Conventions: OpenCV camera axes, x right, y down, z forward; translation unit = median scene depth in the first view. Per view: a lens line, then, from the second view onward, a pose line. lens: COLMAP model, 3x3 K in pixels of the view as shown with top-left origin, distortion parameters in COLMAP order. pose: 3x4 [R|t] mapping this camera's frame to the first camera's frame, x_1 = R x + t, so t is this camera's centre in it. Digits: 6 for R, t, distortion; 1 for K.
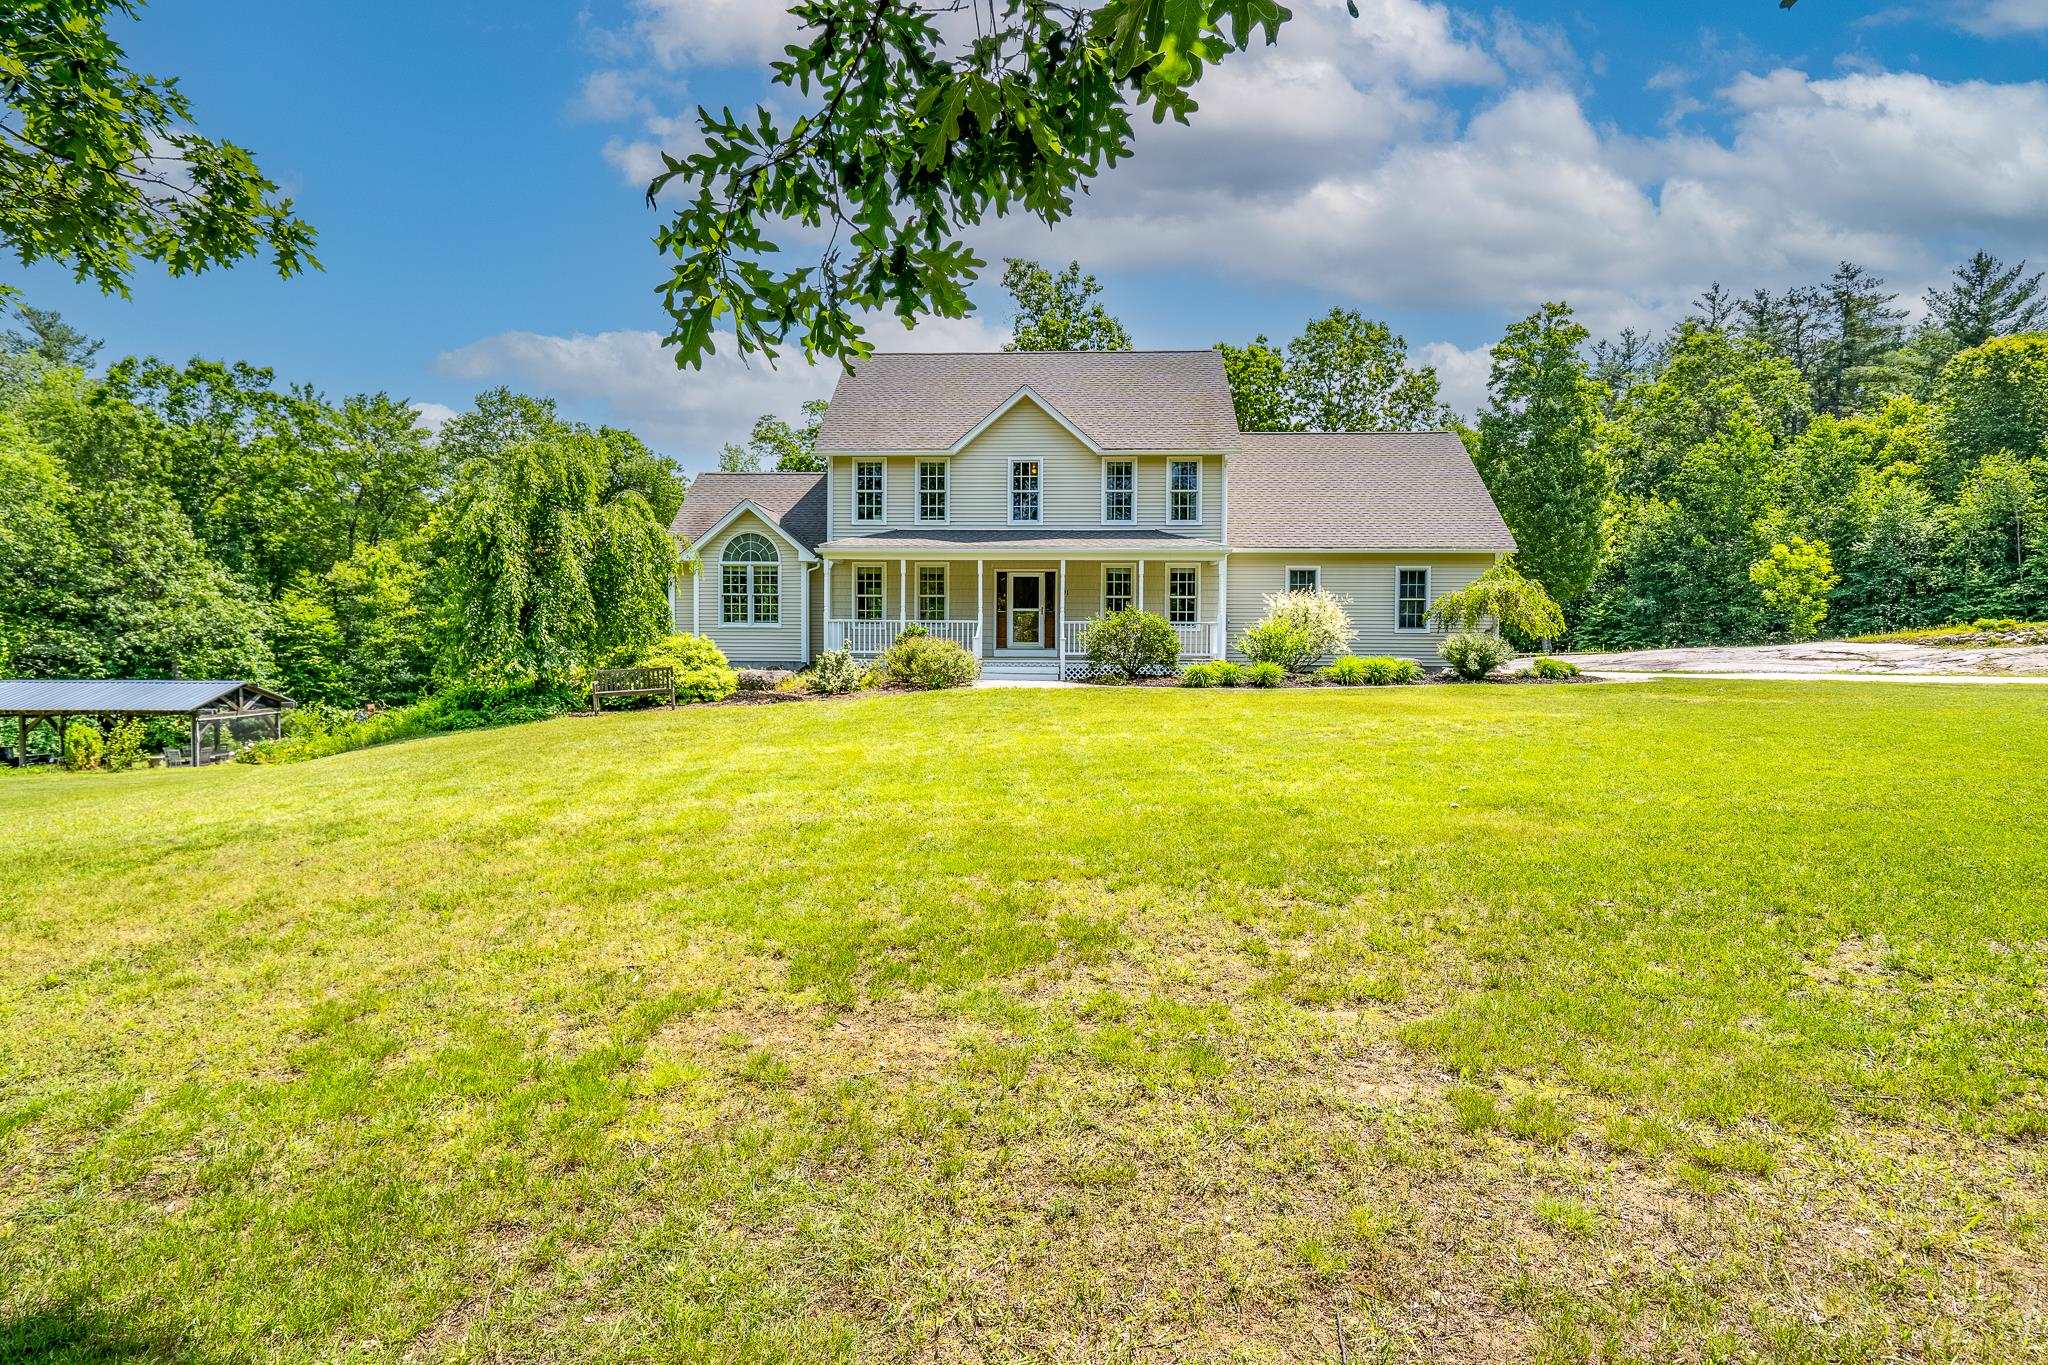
lens RADIAL K [[1074.5, 0, 1024.0], [0, 1074.5, 682.5], [0, 0, 1]] dist [-0.000267, -0.000565]
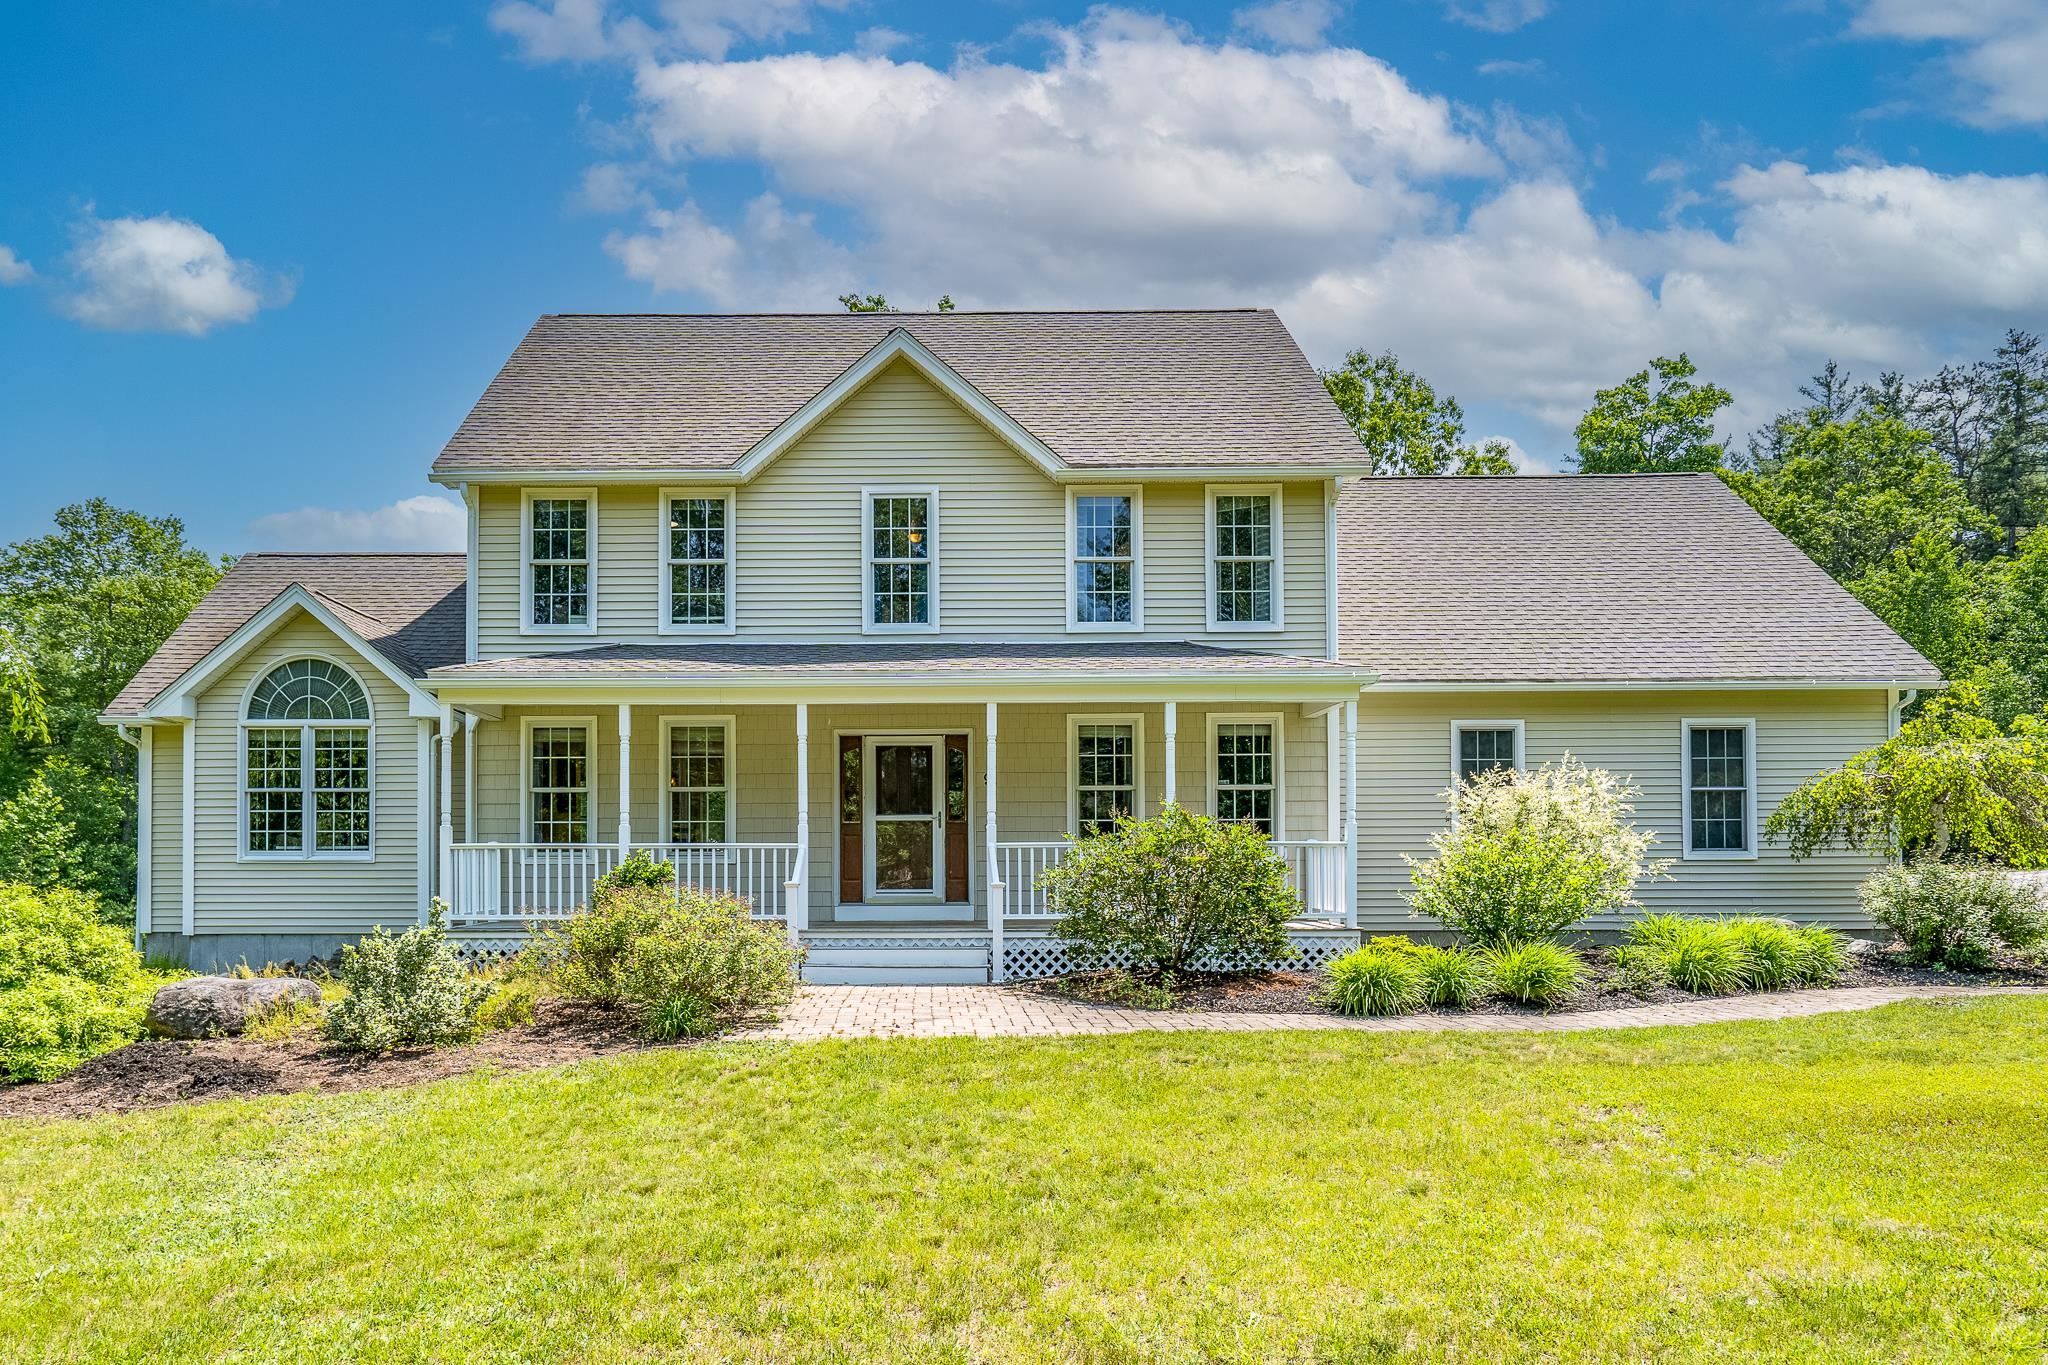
lens RADIAL K [[1362.8, 0, 927.3], [0, 1362.8, 867.5], [0, 0, 1]] dist [-0.006263, -0.002975]
pose [[0.999075, -0.009975, 0.041825, -0.012907], [0.011448, 0.999318, -0.035112, -0.026071], [-0.041446, 0.035558, 0.998508, 0.421813]]
